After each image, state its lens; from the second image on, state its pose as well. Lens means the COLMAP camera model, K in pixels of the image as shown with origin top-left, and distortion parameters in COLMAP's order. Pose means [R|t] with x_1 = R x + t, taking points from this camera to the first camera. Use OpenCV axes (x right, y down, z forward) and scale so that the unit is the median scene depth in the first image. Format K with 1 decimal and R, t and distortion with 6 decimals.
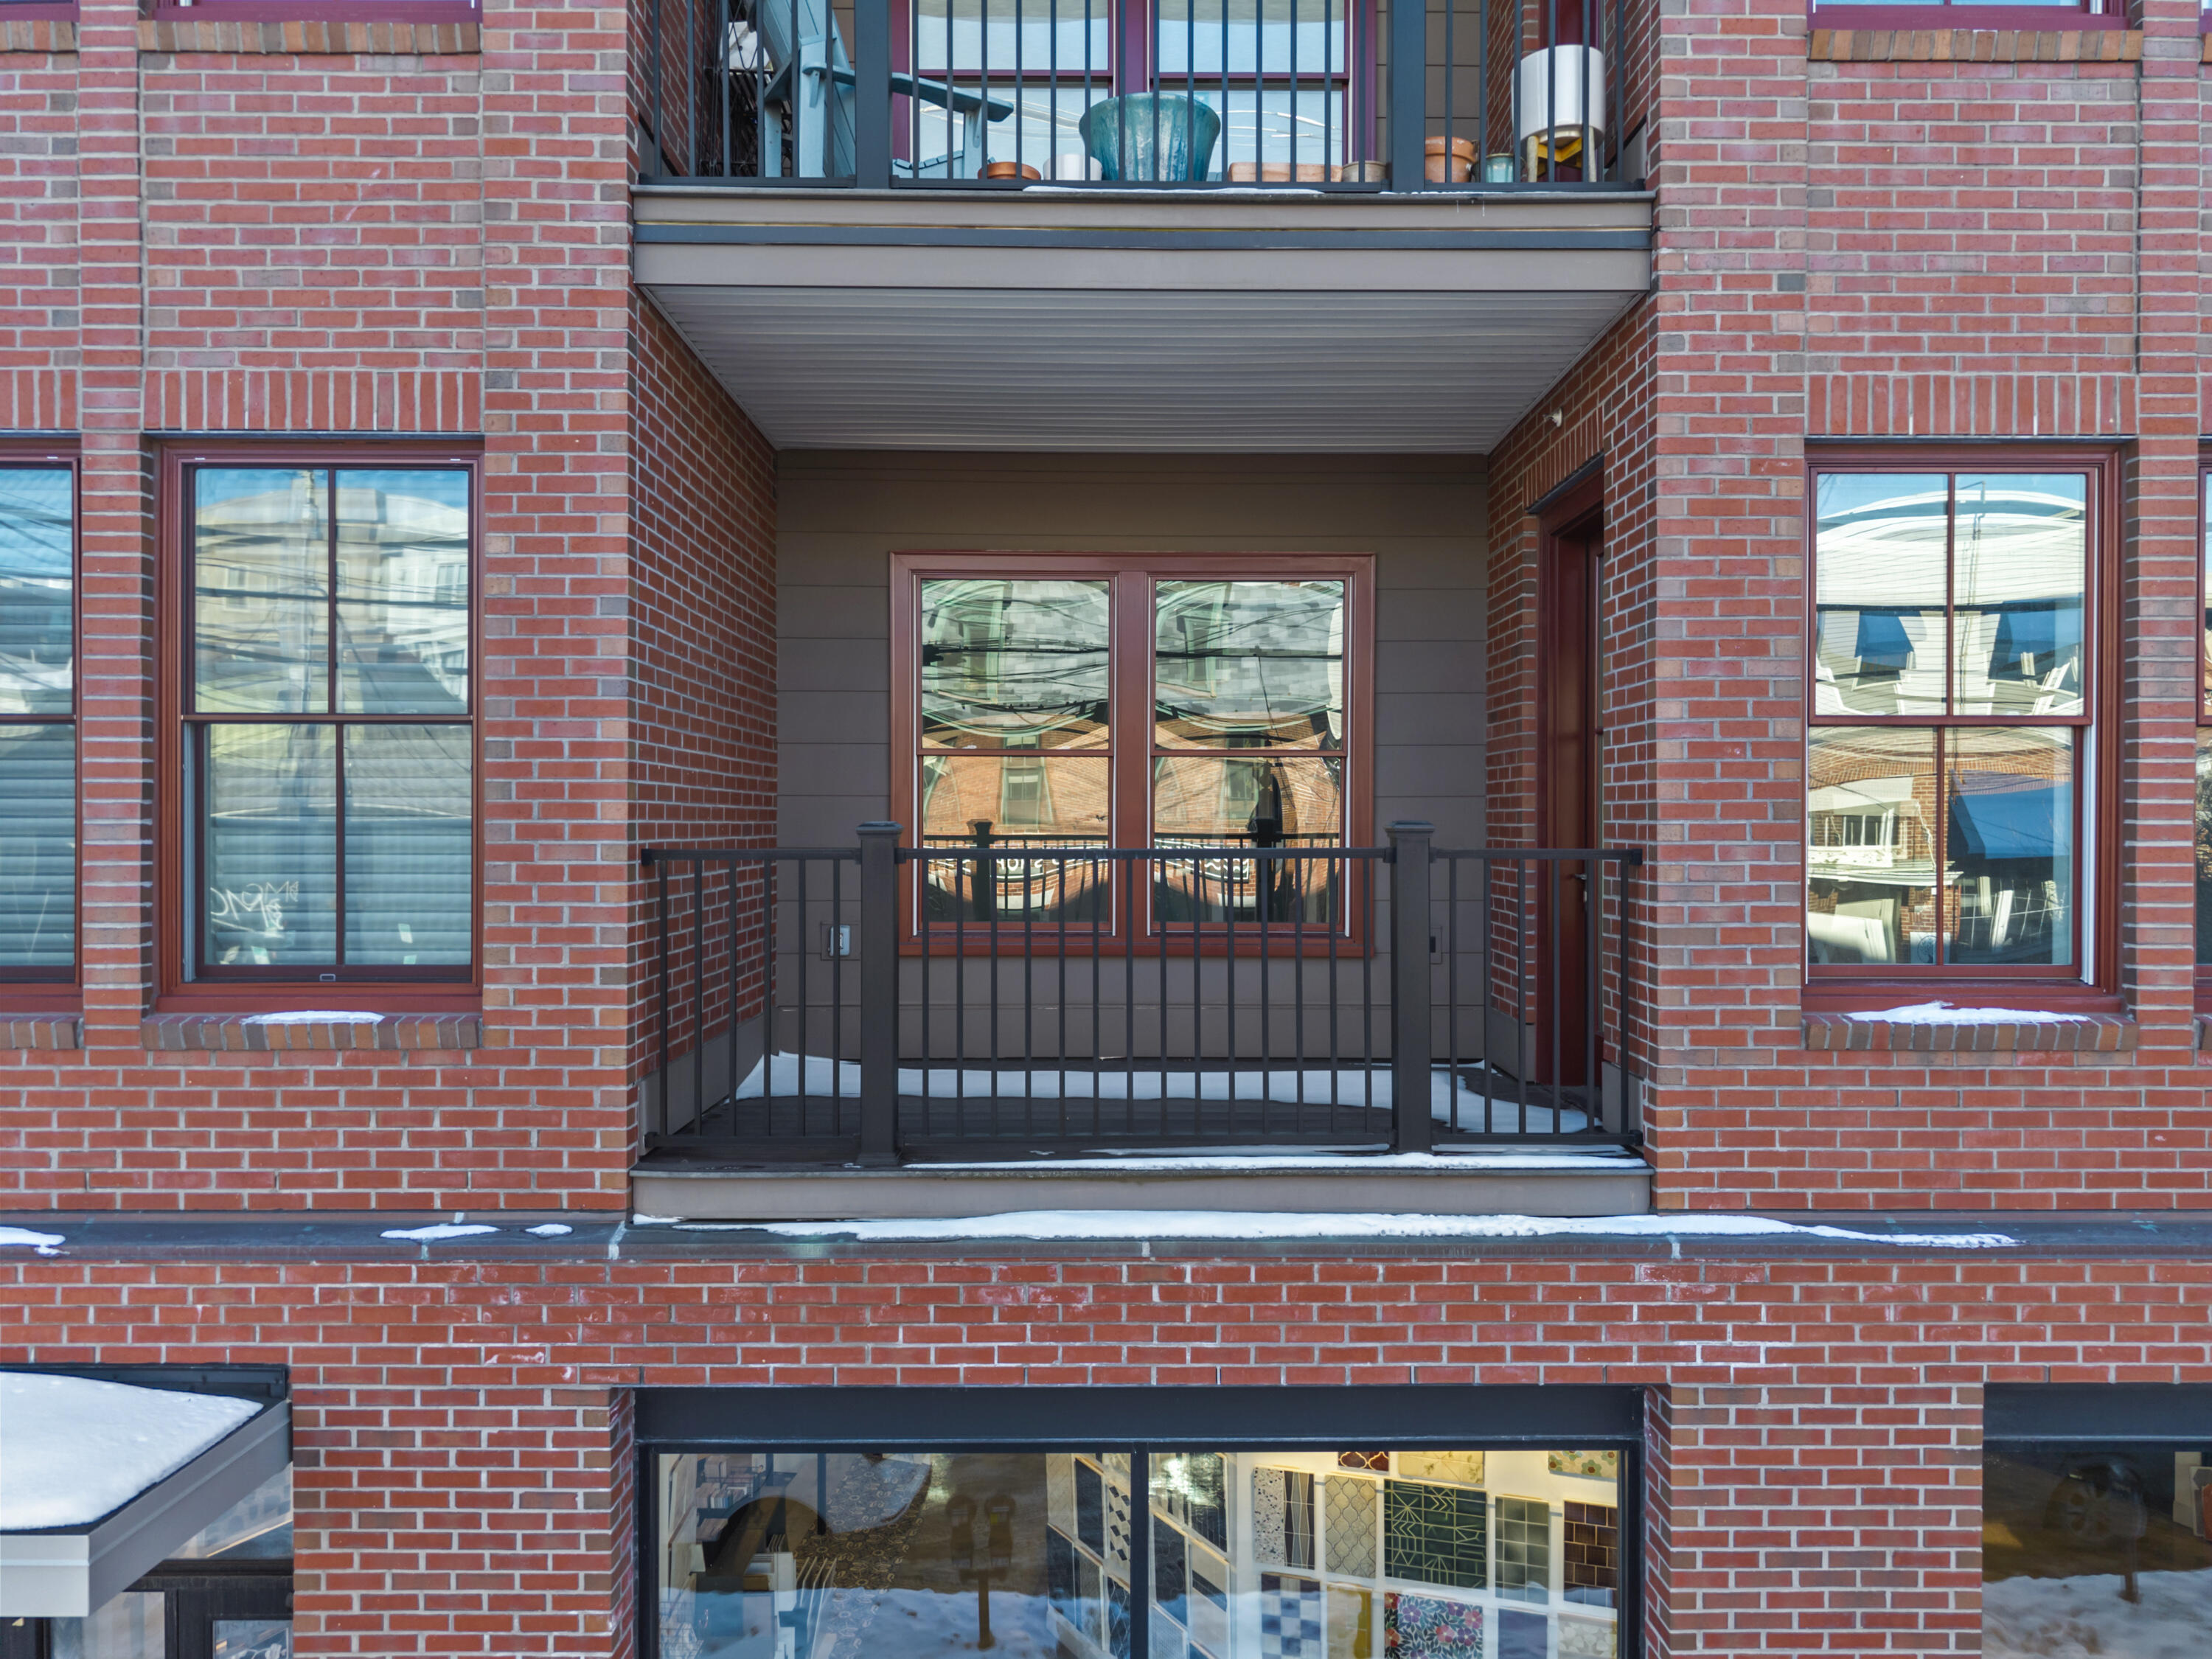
lens RADIAL K [[1492.4, 0, 1106.0], [0, 1492.4, 829.5], [0, 0, 1]] dist [0.005653, -0.001138]
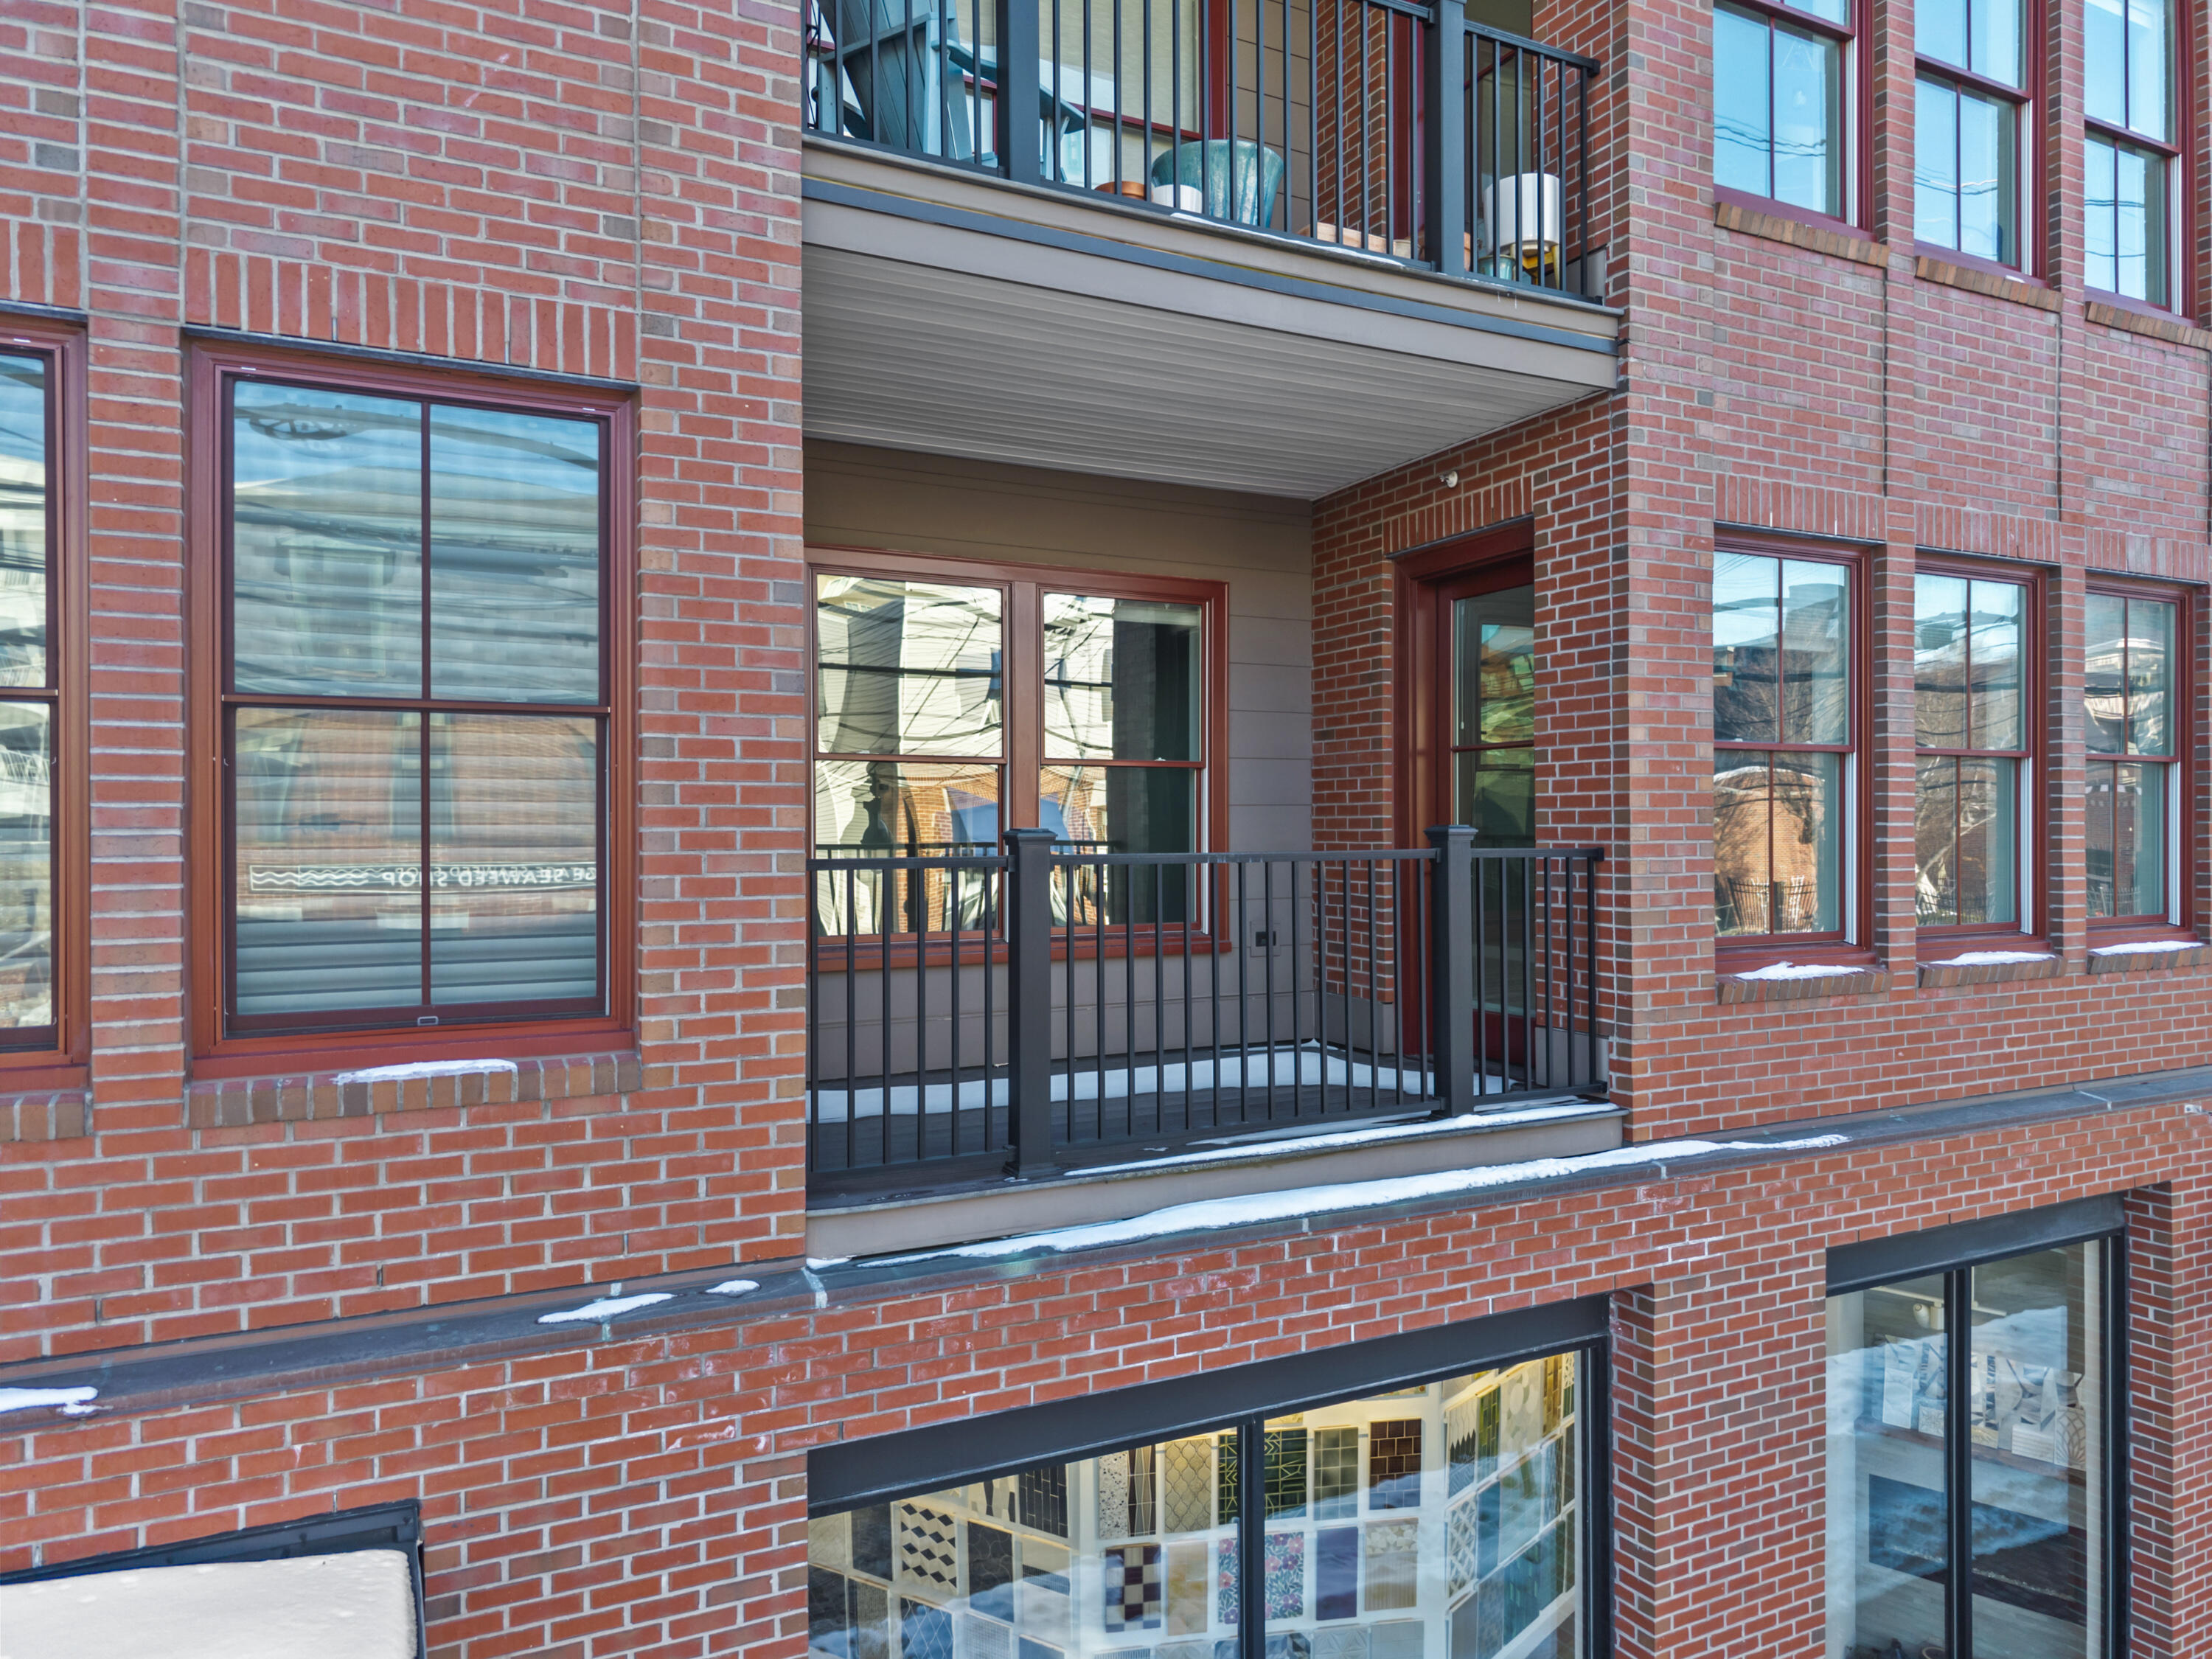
lens RADIAL K [[1502.4, 0, 1106.0], [0, 1502.4, 829.5], [0, 0, 1]] dist [0.005738, -0.001494]
pose [[0.892156, -0.004978, 0.451699, -0.571142], [0.007289, 0.999968, -0.003378, -0.000450], [-0.451668, 0.006306, 0.892164, 0.096224]]
